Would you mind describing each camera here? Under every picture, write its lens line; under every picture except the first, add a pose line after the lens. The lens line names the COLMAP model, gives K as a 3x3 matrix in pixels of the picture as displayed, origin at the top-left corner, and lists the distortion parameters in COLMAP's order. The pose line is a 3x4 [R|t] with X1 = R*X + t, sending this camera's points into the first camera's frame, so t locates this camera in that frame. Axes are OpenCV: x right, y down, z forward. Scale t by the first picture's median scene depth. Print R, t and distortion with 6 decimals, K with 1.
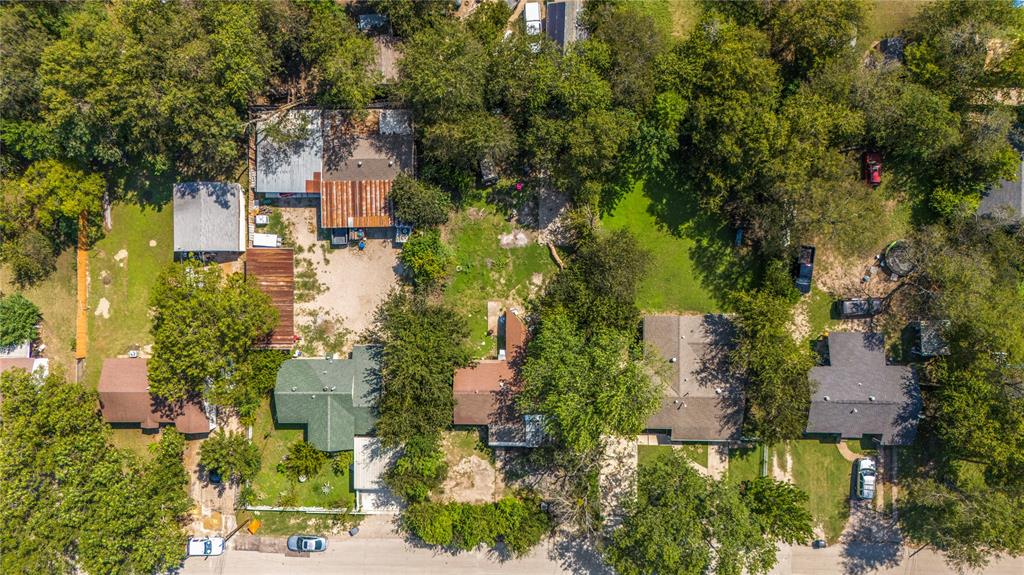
lens RADIAL K [[794.3, 0, 511.4], [0, 794.3, 286.1], [0, 0, 1]] dist [0.002589, 0.010572]
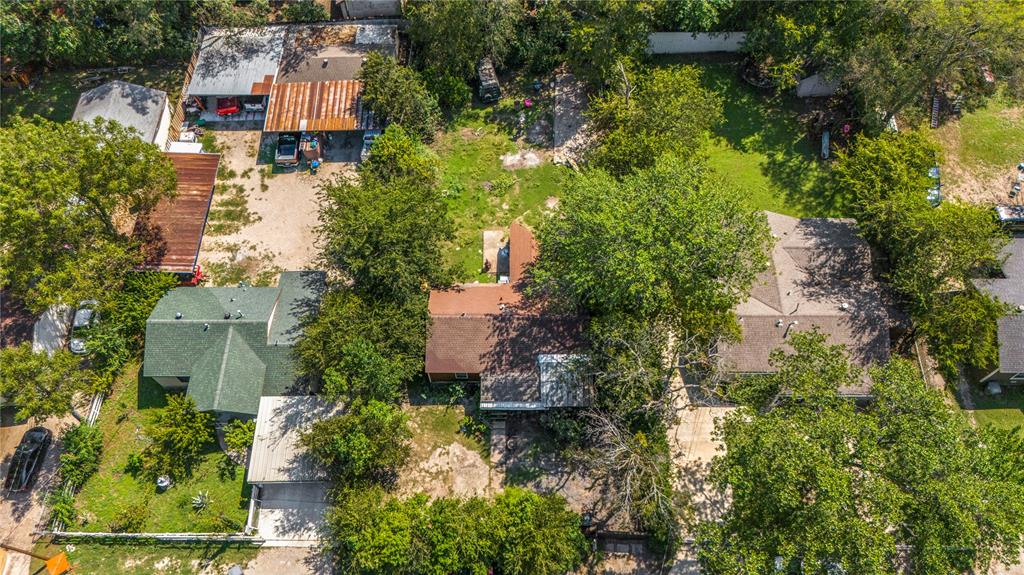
lens RADIAL K [[794.3, 0, 512.1], [0, 794.3, 287.5], [0, 0, 1]] dist [0.002589, 0.010572]
pose [[0.999979, 0.006454, 0.000918, -0.005297], [-0.005094, 0.861560, -0.507631, 0.426173], [-0.004067, 0.507615, 0.861574, 0.426082]]
